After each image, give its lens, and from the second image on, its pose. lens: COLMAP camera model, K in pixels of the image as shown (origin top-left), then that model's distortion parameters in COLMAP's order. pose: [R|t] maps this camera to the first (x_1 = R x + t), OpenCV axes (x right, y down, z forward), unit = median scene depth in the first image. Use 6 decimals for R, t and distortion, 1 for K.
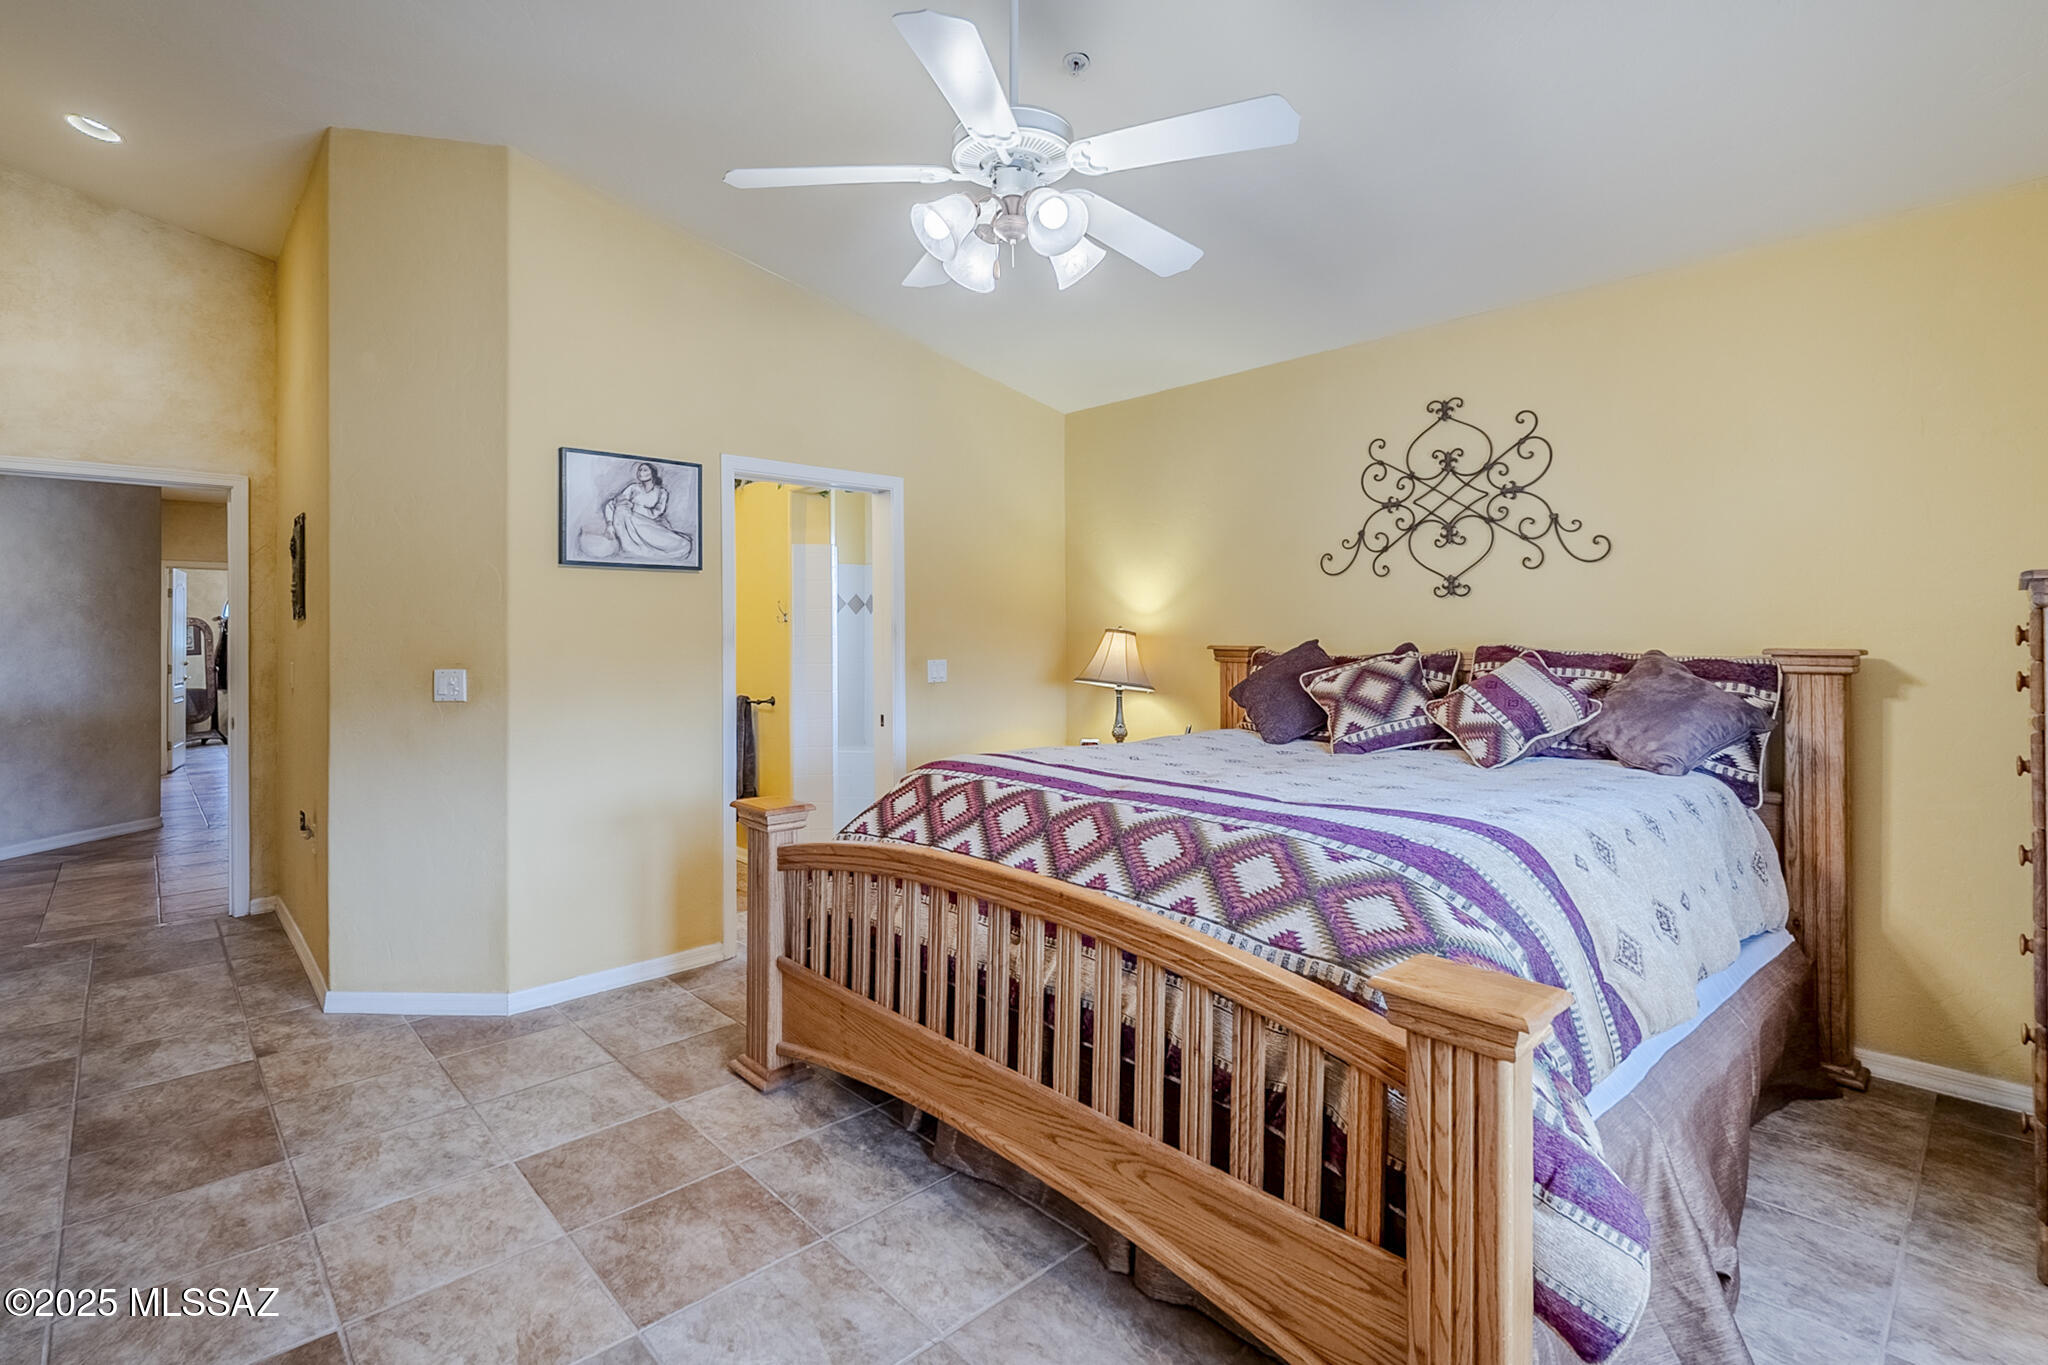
lens RADIAL K [[945.4, 0, 1031.6], [0, 945.4, 632.0], [0, 0, 1]] dist [-0.002661, -0.000048]
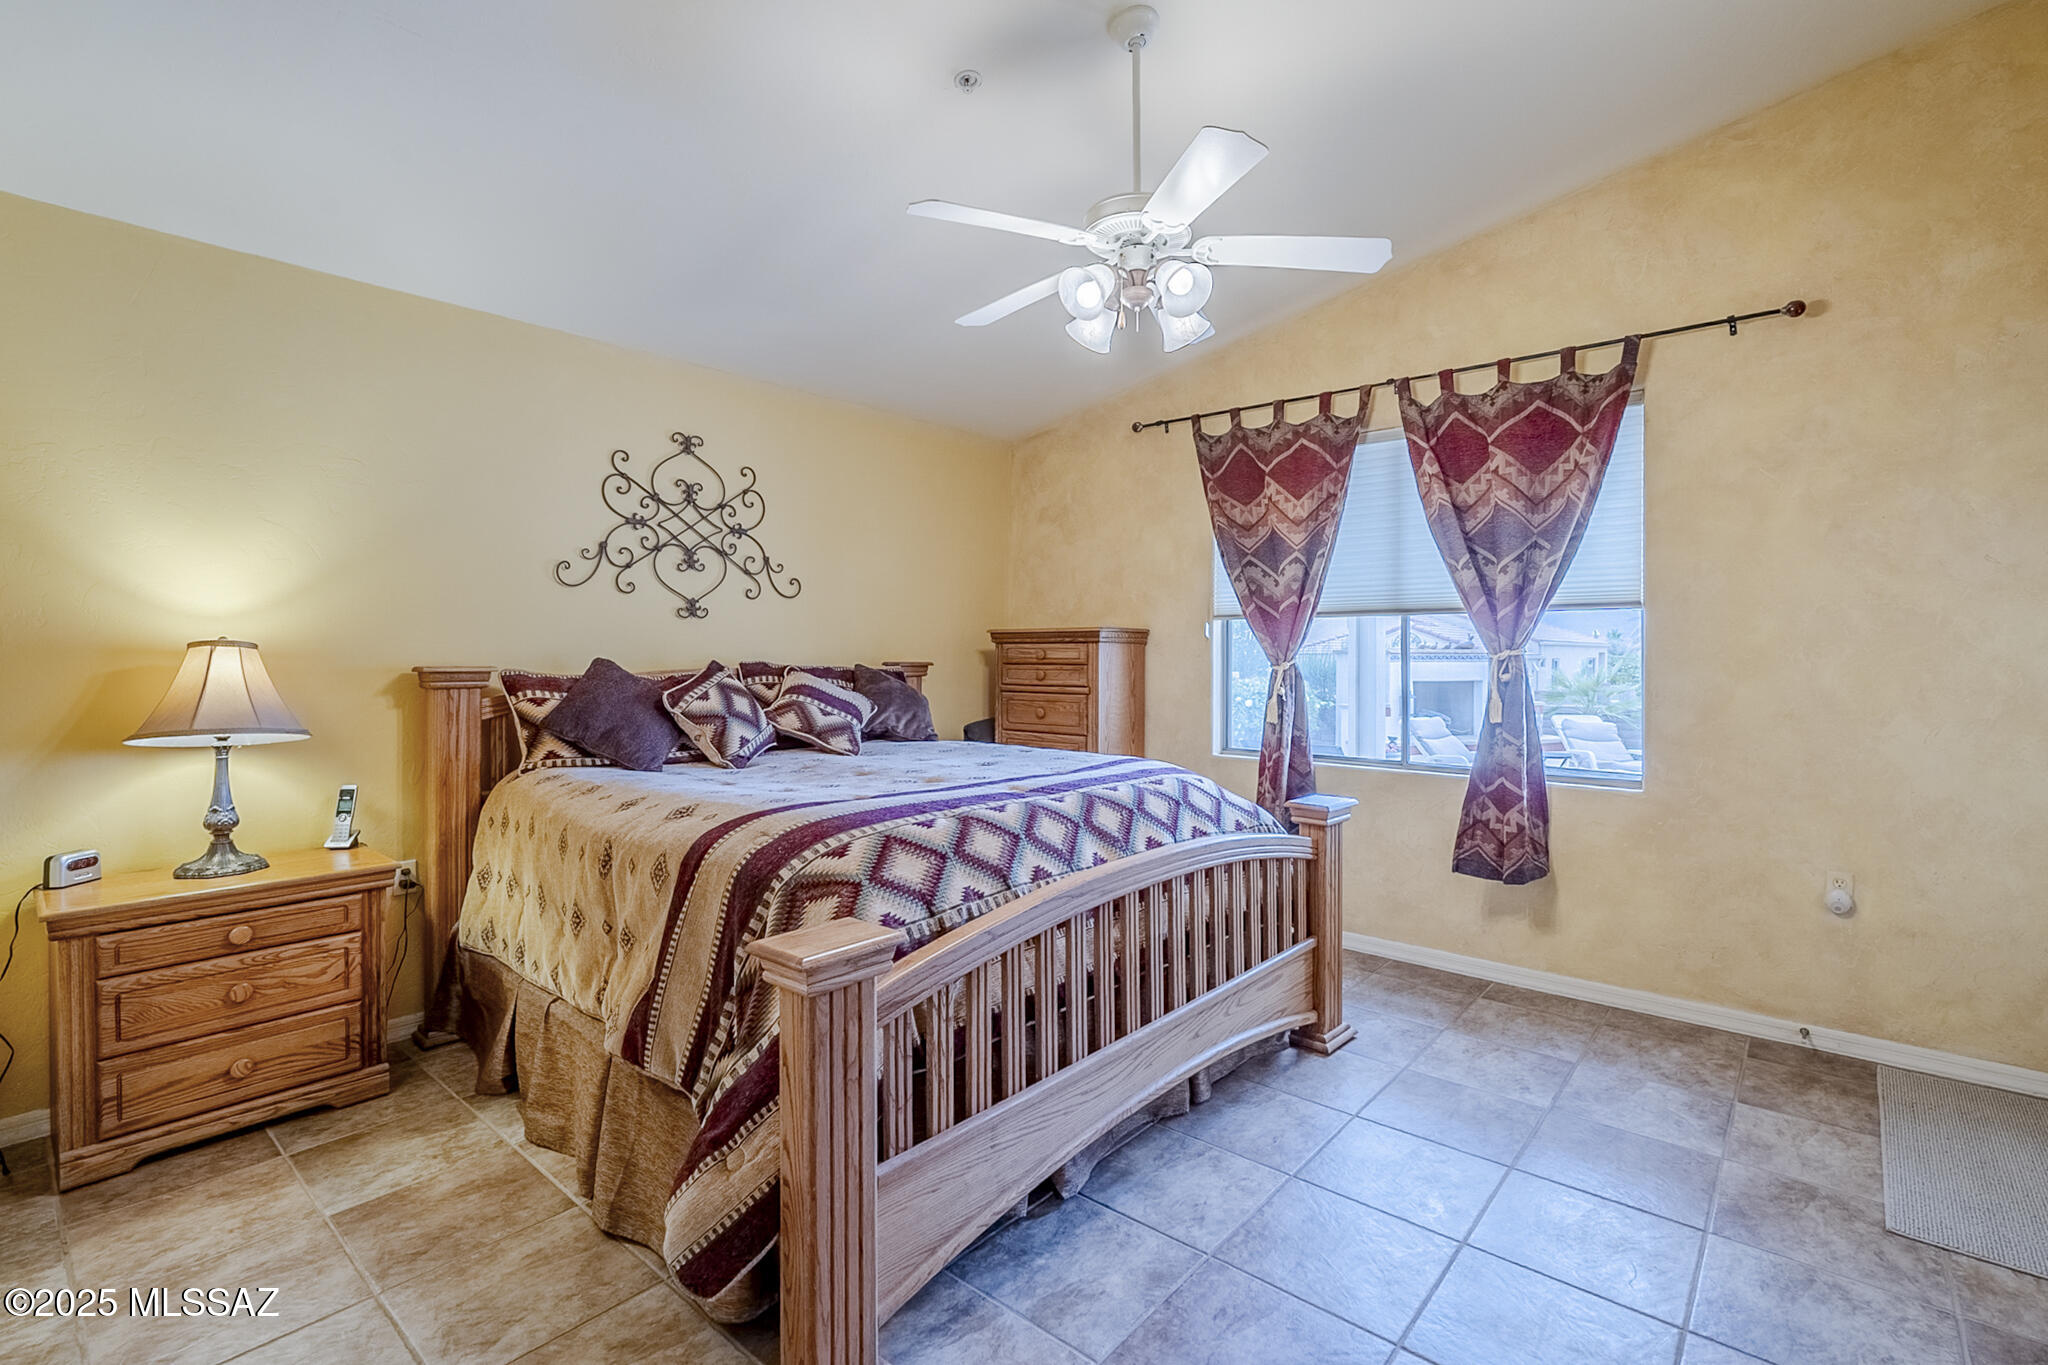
lens RADIAL K [[928.8, 0, 1028.4], [0, 928.8, 654.6], [0, 0, 1]] dist [-0.001503, -0.000026]
pose [[-0.091429, 0.002575, 0.995808, -0.660970], [-0.002816, 0.999992, -0.002844, 0.006756], [-0.995808, -0.003064, -0.091421, 0.719601]]
